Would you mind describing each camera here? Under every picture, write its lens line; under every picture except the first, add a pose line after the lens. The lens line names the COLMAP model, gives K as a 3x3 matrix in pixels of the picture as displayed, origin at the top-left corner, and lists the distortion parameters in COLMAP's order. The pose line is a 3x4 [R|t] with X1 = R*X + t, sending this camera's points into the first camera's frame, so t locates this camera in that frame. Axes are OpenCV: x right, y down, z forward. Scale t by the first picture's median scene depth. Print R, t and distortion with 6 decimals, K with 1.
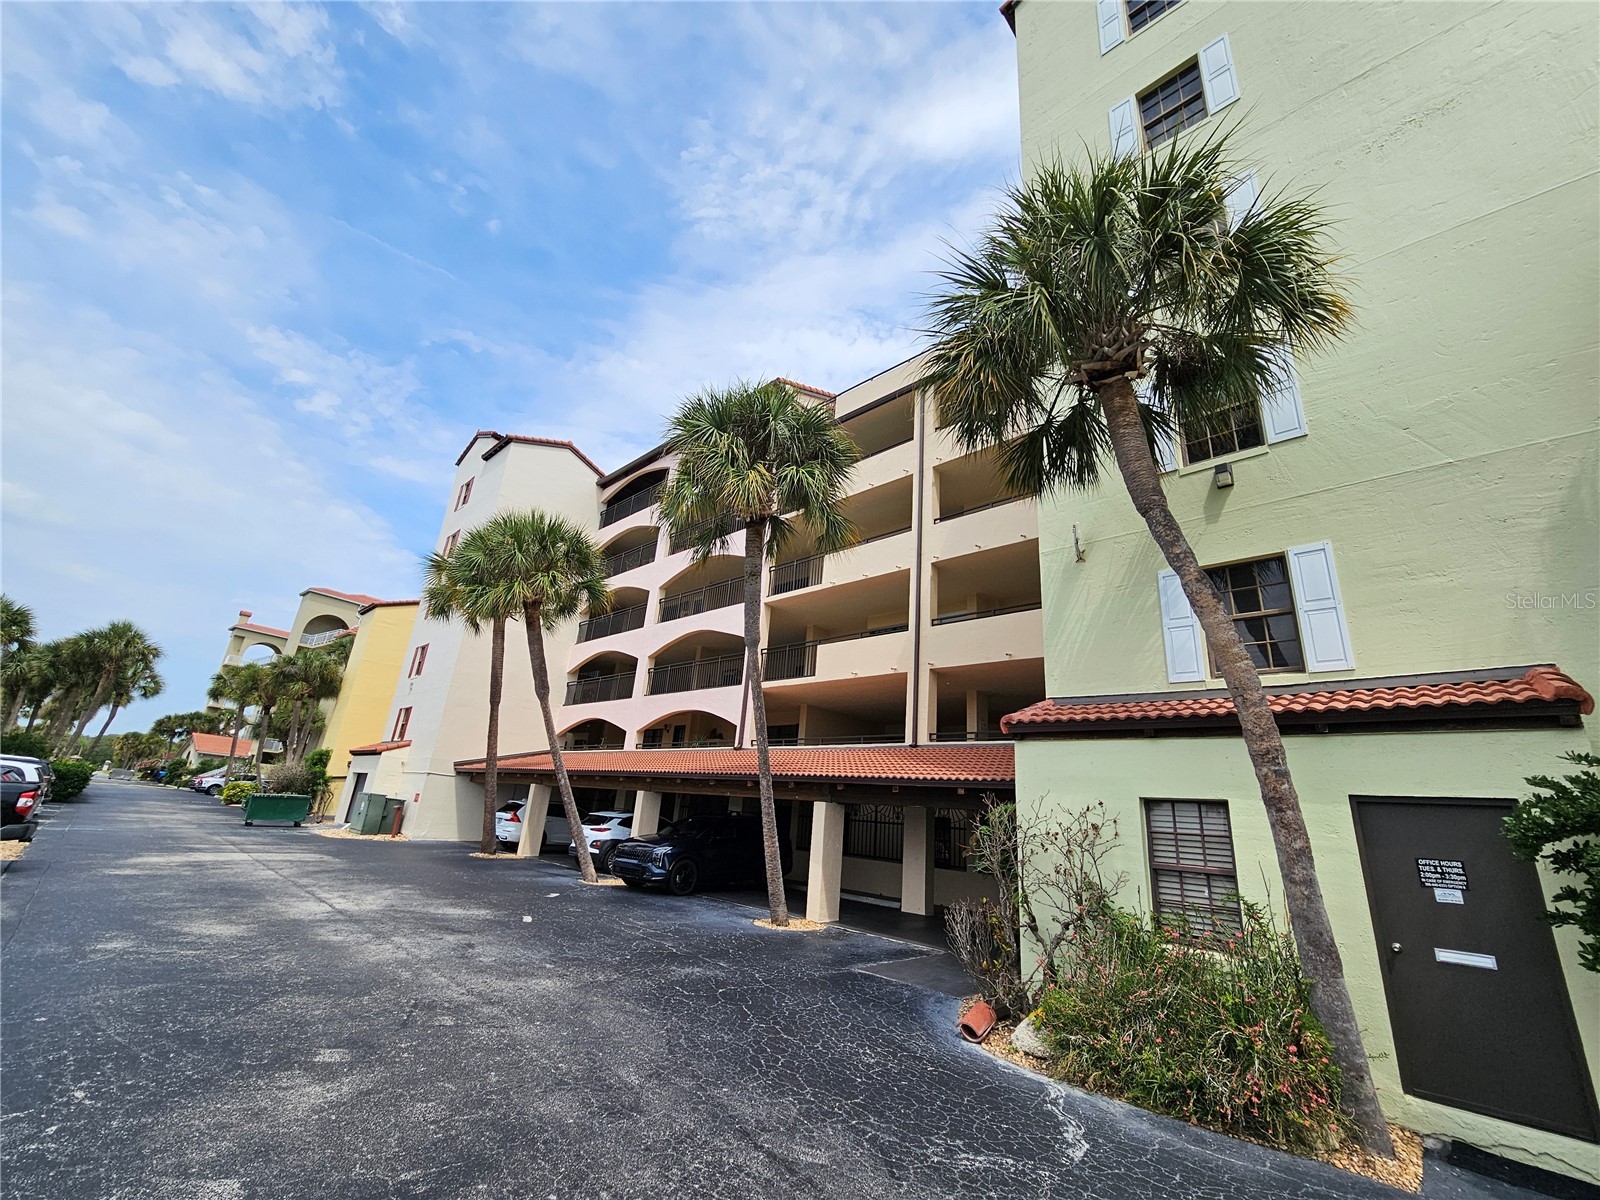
lens RADIAL K [[657.4, 0, 790.9], [0, 657.4, 604.5], [0, 0, 1]] dist [-0.002238, 0.001820]
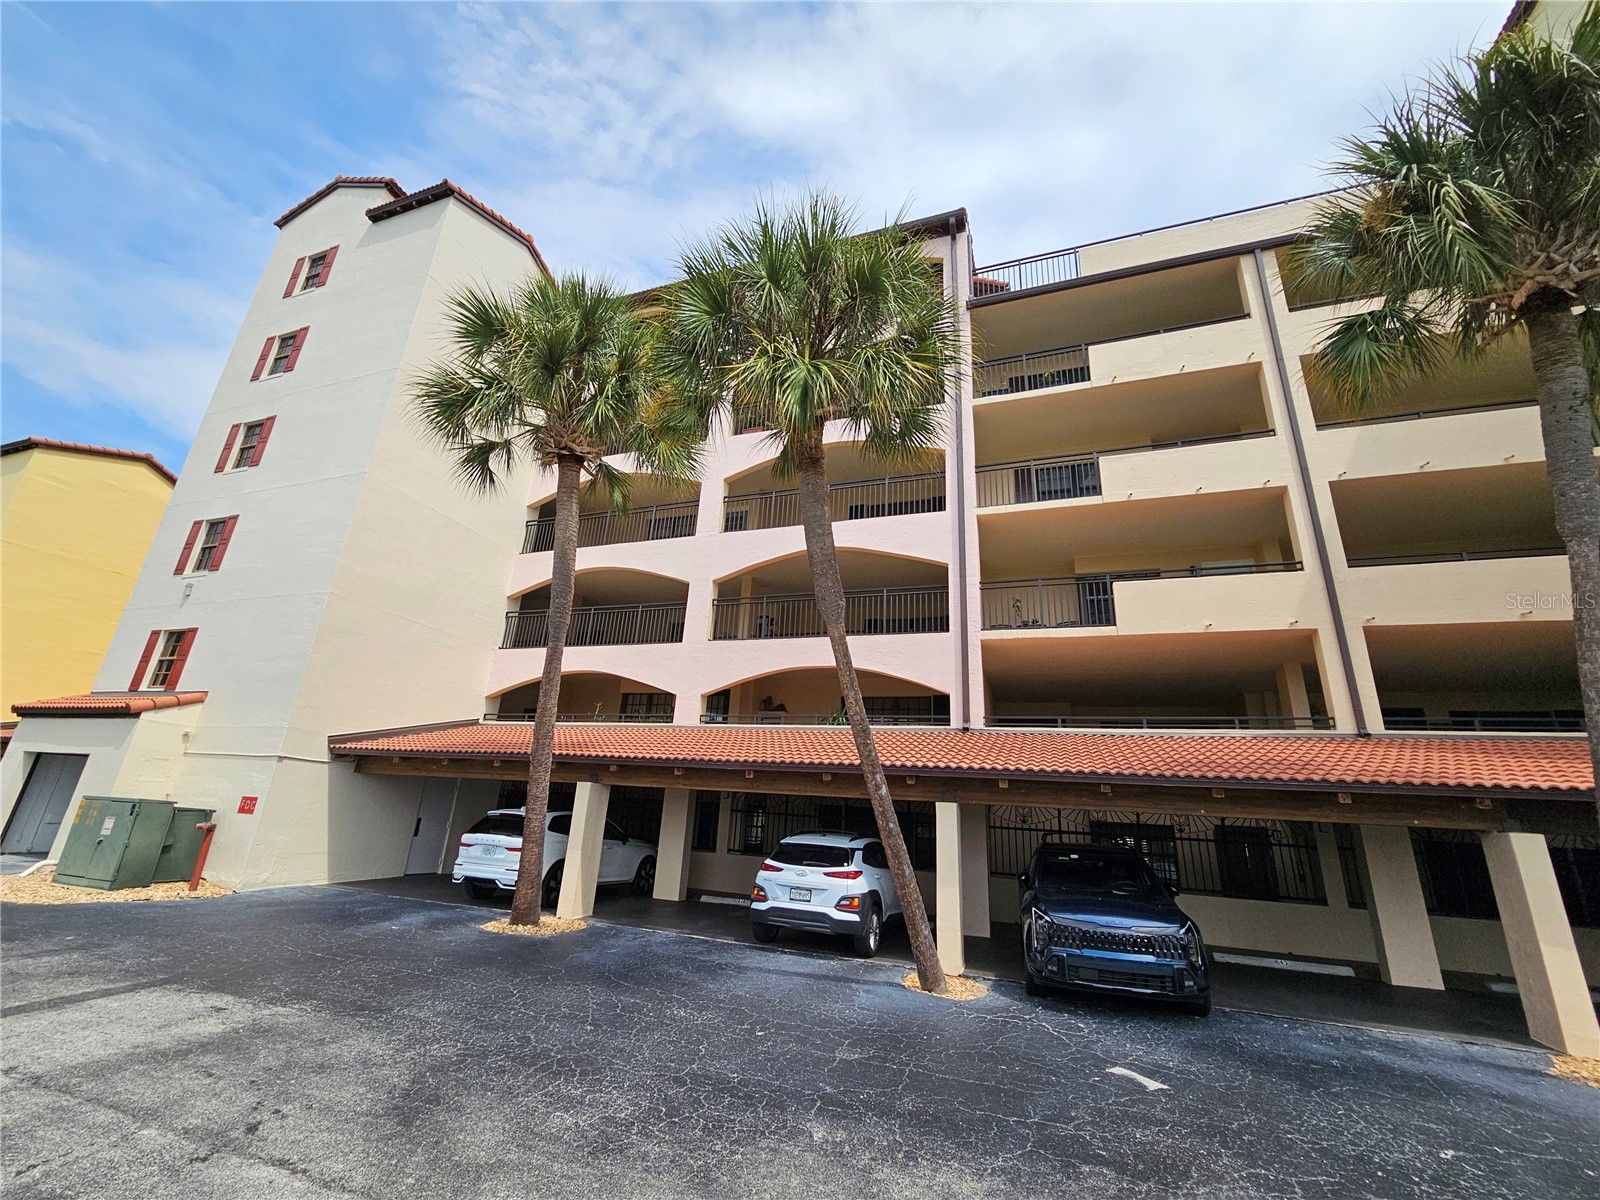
lens RADIAL K [[657.4, 0, 772.5], [0, 657.4, 605.3], [0, 0, 1]] dist [-0.002238, 0.001820]
pose [[0.915927, 0.099755, 0.388751, -0.352008], [-0.112239, 0.993636, 0.009472, 0.076800], [-0.385332, -0.052309, 0.921294, 0.329066]]
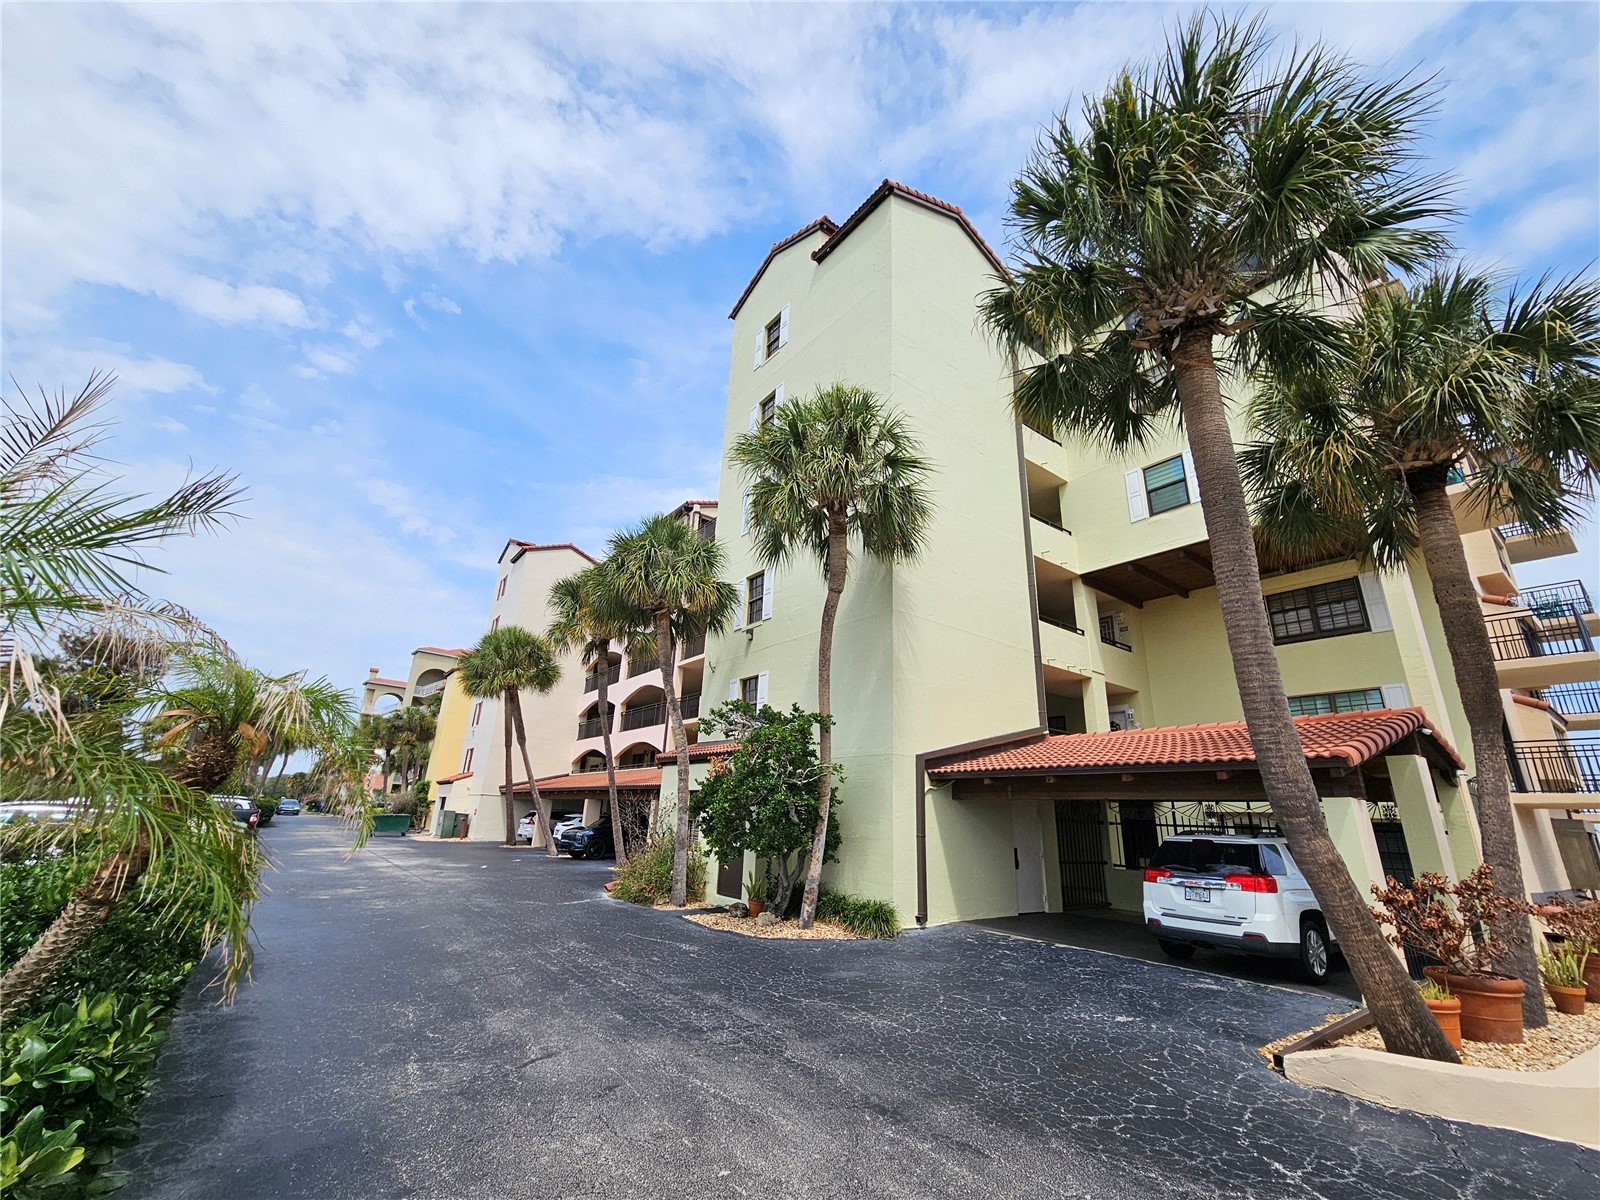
lens RADIAL K [[657.4, 0, 797.6], [0, 657.4, 597.6], [0, 0, 1]] dist [-0.002238, 0.001820]
pose [[0.987624, -0.092737, -0.126484, 0.305470], [0.091560, 0.995685, -0.015104, -0.077795], [0.127339, 0.003336, 0.991854, -0.301519]]
